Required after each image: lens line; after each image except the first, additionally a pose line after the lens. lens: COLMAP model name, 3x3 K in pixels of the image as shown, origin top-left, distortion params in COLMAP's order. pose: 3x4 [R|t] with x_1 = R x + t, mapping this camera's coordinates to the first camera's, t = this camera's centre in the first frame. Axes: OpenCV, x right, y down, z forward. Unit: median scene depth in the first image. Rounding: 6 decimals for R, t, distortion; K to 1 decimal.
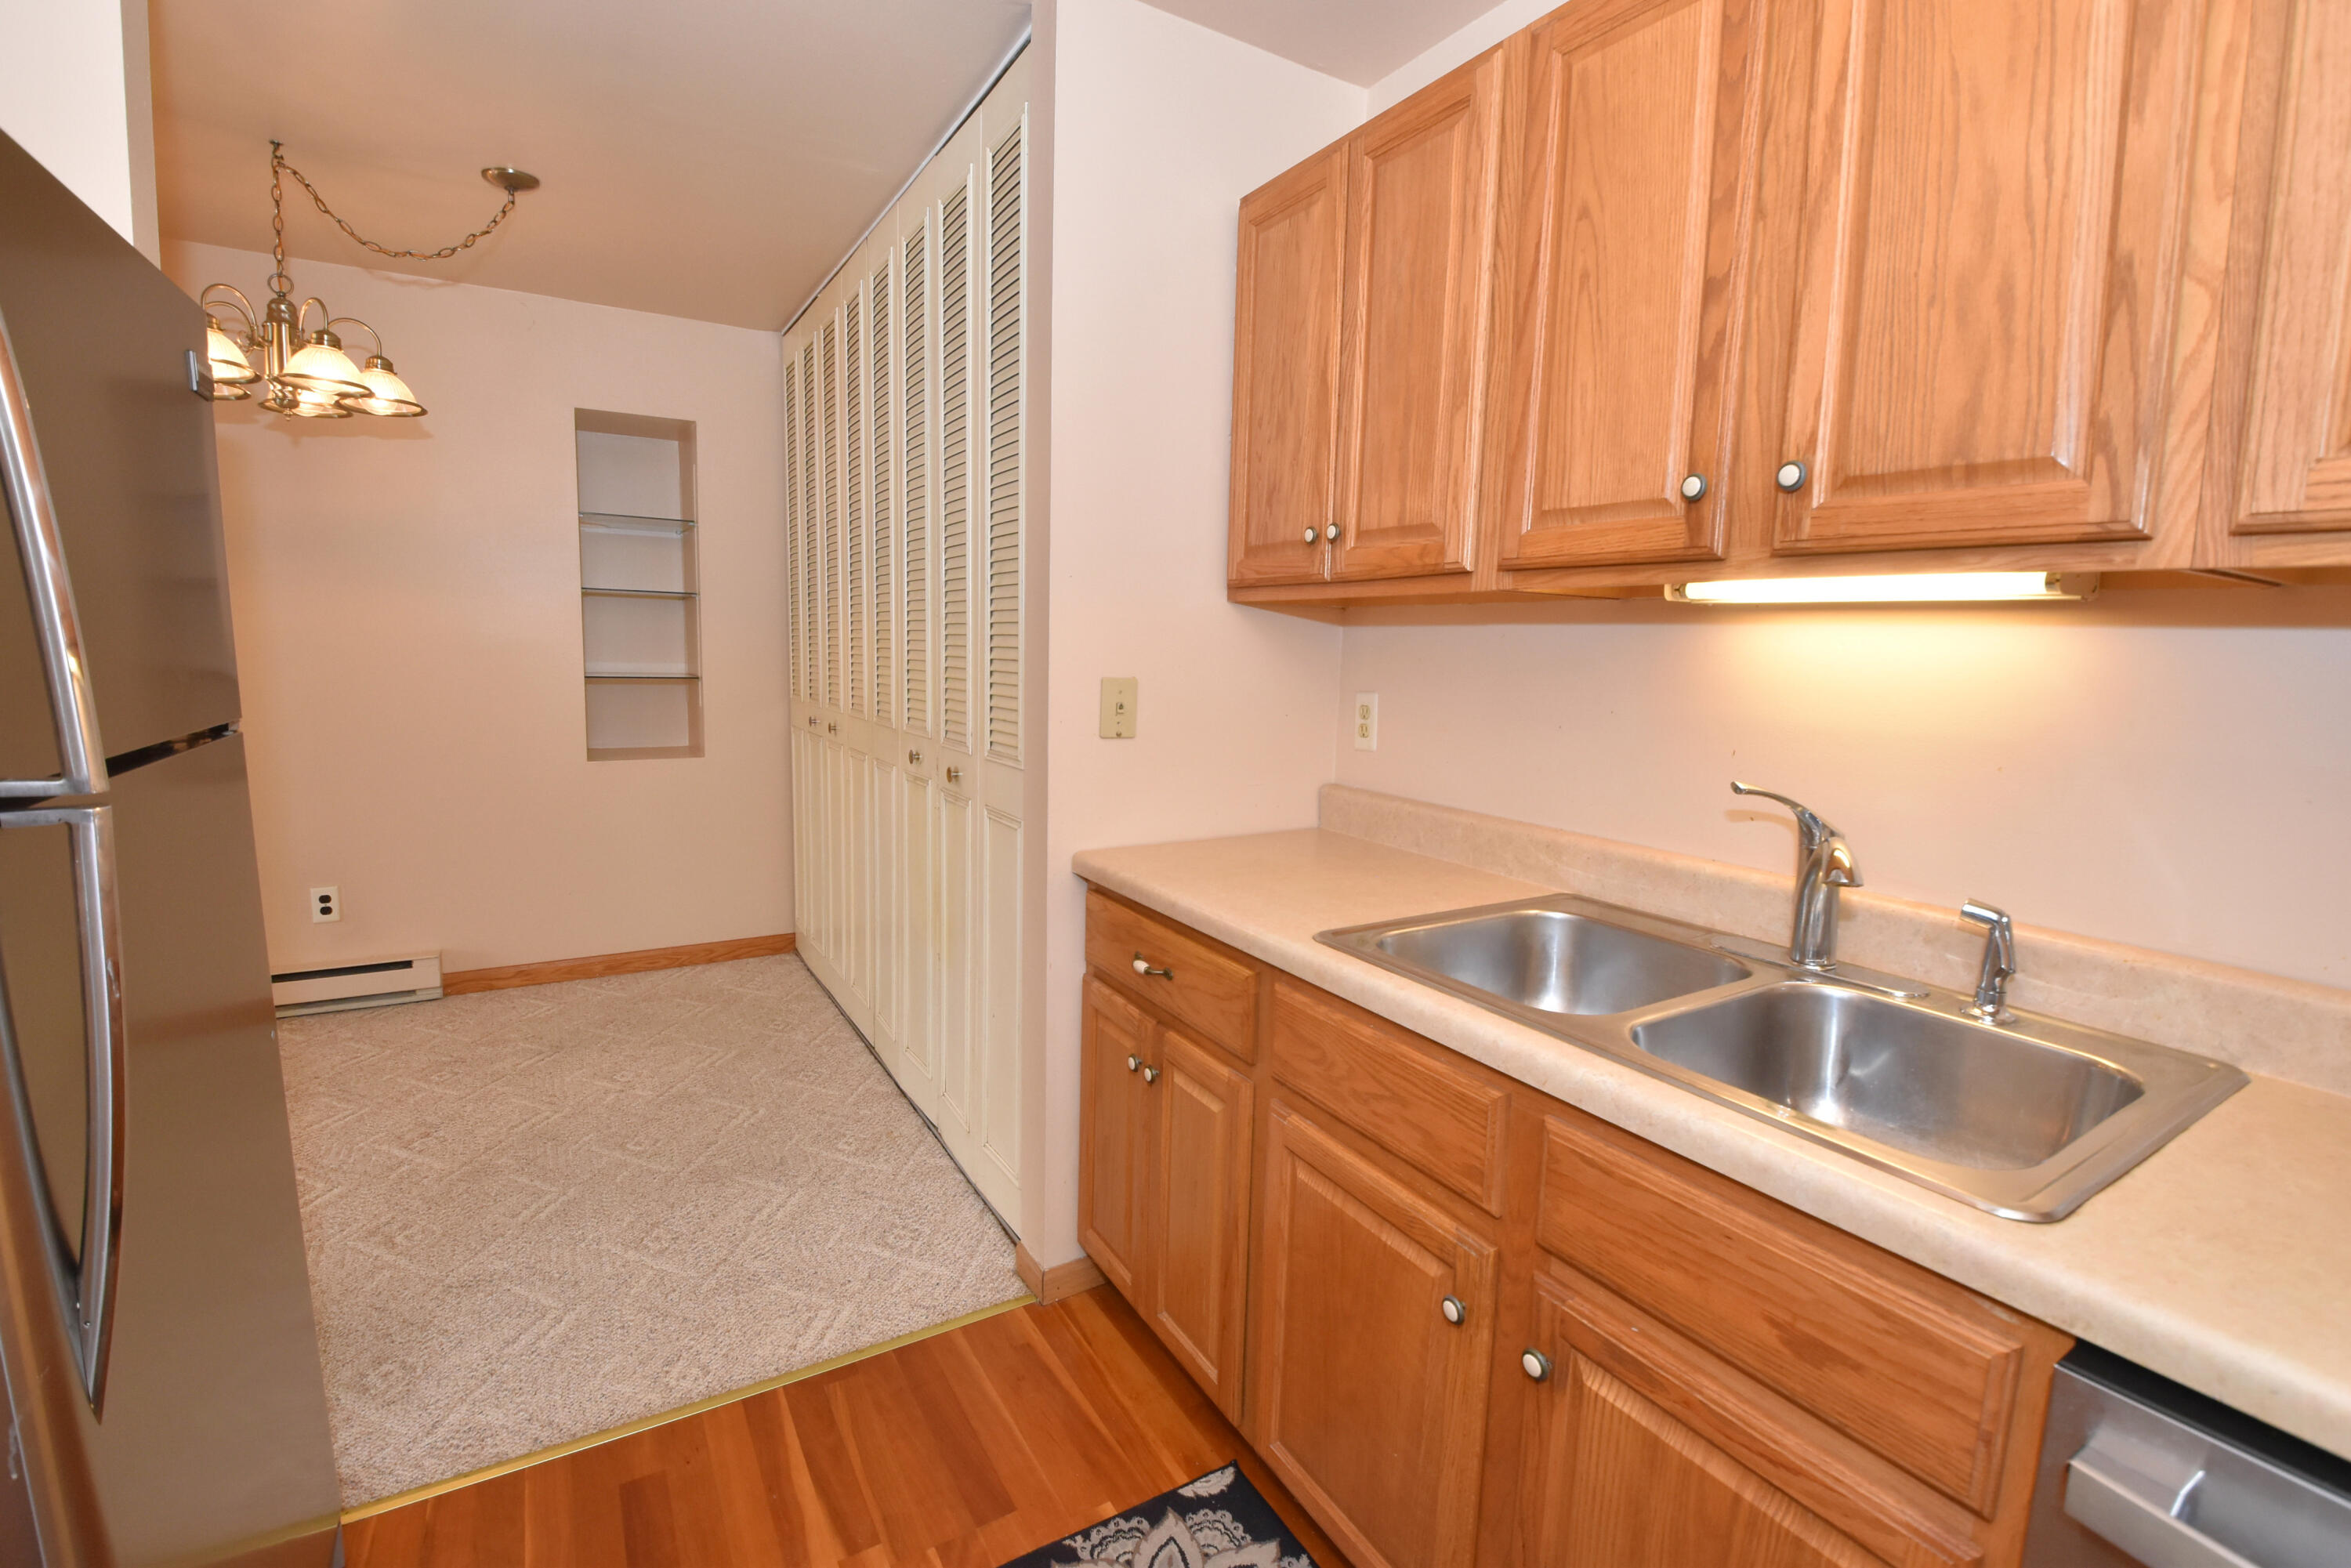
lens RADIAL K [[1032.6, 0, 1169.8], [0, 1032.6, 764.1], [0, 0, 1]] dist [-0.006009, -0.012234]
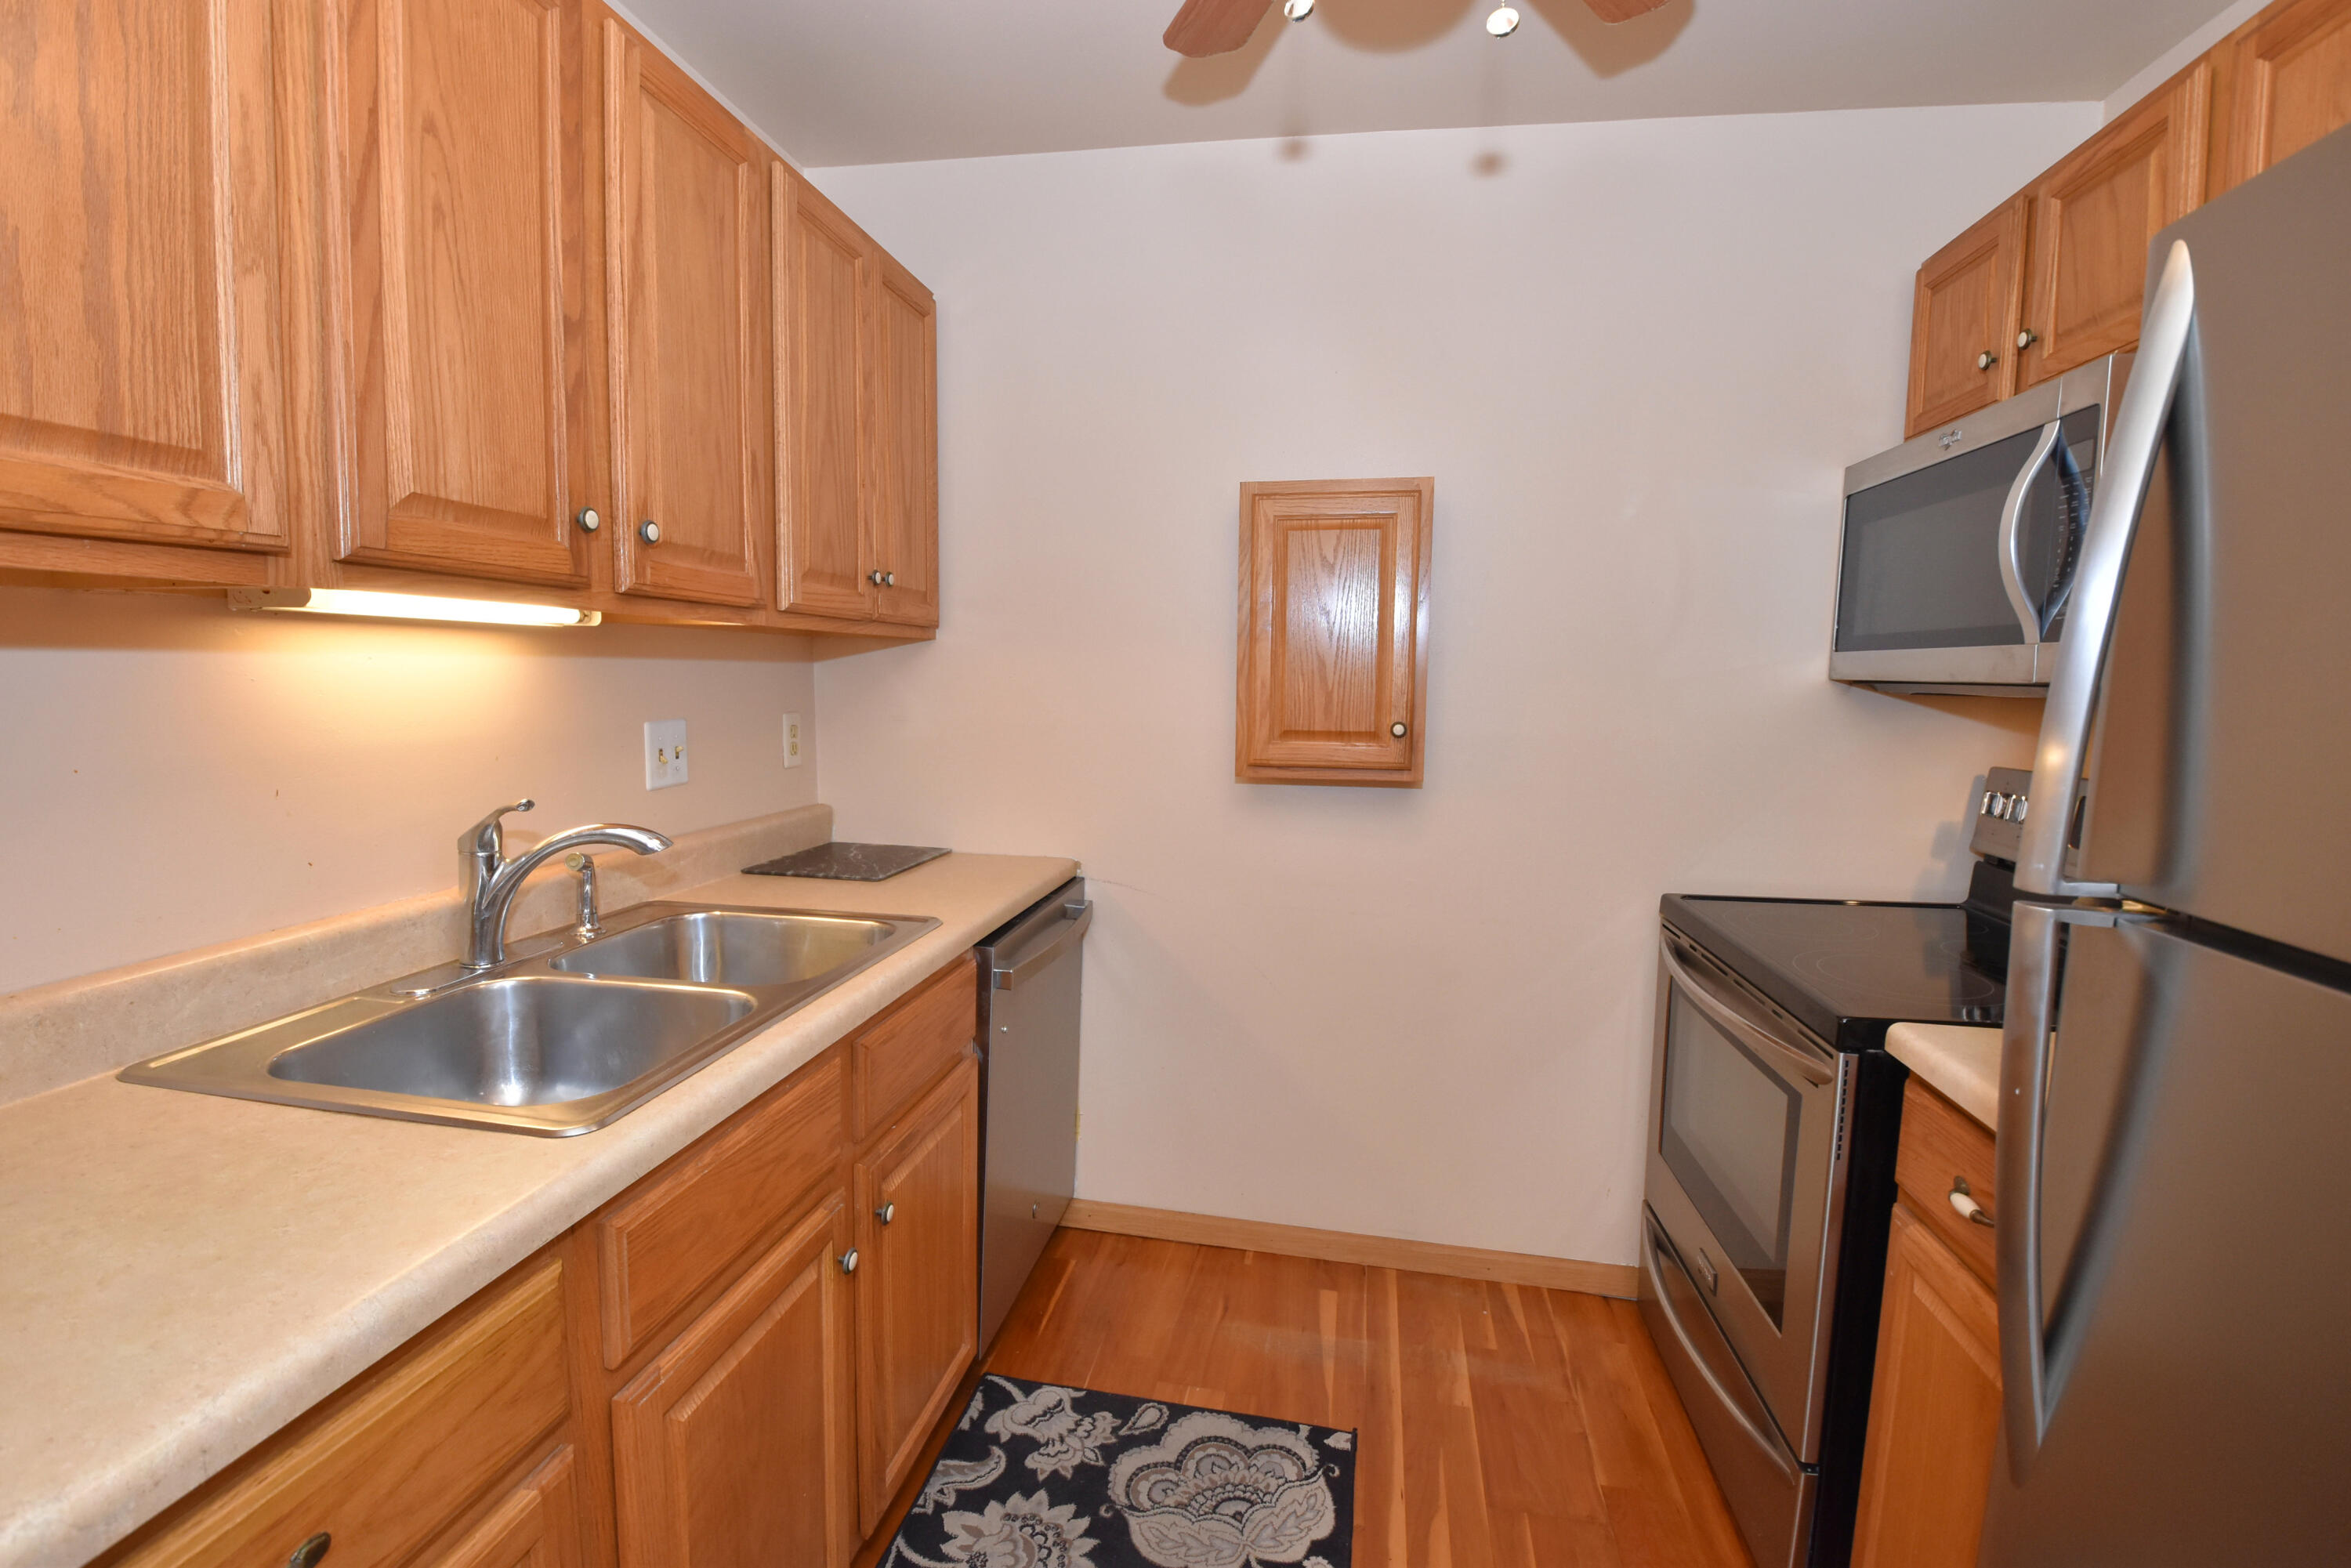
lens RADIAL K [[1032.6, 0, 1181.3], [0, 1032.6, 770.1], [0, 0, 1]] dist [-0.006009, -0.012234]
pose [[-0.752892, -0.105028, 0.649710, -0.303515], [0.036491, 0.979005, 0.200545, -0.096777], [-0.657132, 0.174698, -0.733252, 0.661524]]
